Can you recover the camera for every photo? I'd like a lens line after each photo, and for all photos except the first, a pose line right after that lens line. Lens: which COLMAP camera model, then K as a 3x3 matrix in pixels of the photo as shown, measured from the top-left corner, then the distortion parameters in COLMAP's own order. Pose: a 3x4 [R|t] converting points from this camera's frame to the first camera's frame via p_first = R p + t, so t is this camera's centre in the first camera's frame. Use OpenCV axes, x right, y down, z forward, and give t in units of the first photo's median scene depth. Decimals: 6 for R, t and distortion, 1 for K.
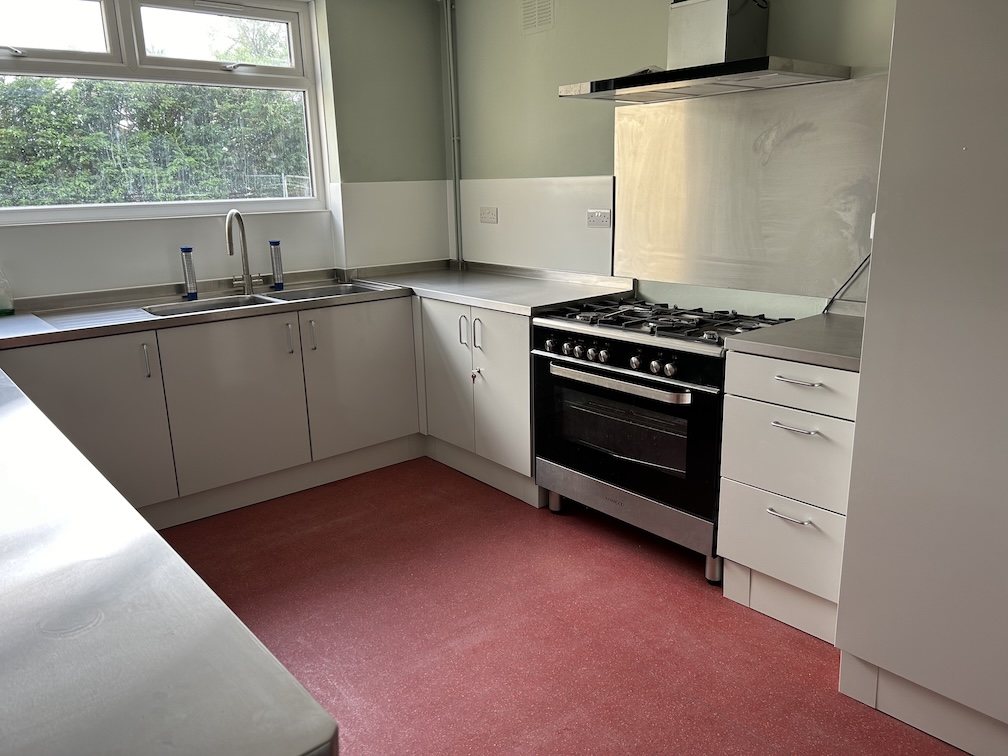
lens RADIAL K [[765.9, 0, 503.9], [0, 765.9, 374.4], [0, 0, 1]] dist [0.062161, -0.063344]
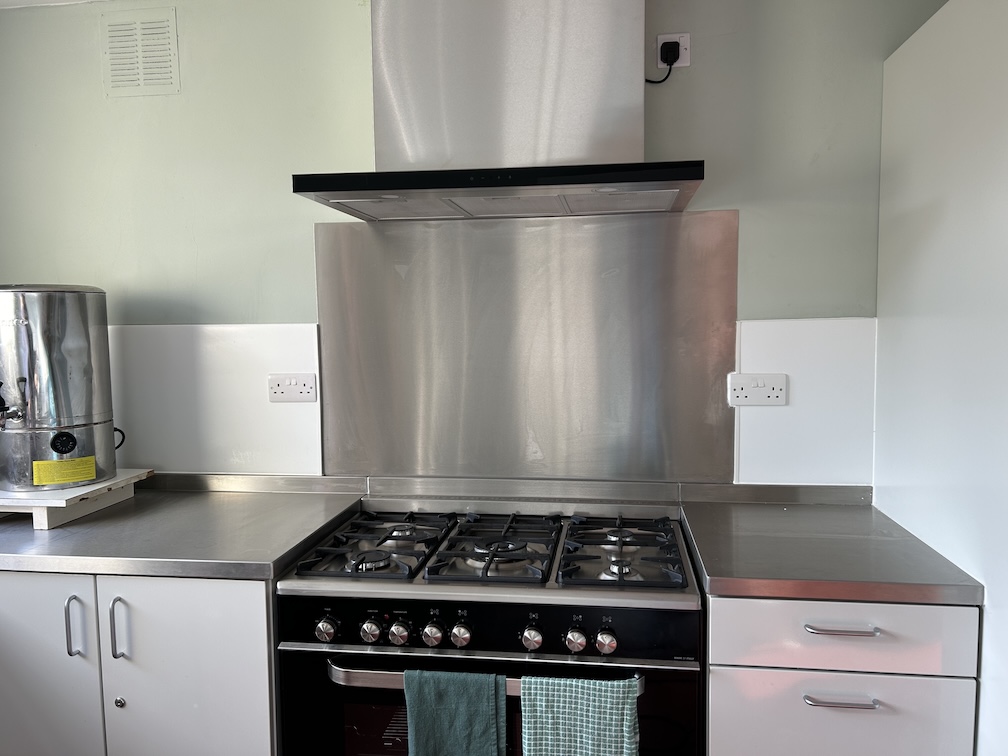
lens RADIAL K [[765.9, 0, 500.0], [0, 765.9, 385.0], [0, 0, 1]] dist [0.062161, -0.063344]
pose [[0.749481, -0.046140, 0.660416, -0.196339], [0.159145, 0.980873, -0.112079, -0.126571], [-0.642613, 0.189103, 0.742488, 0.494017]]
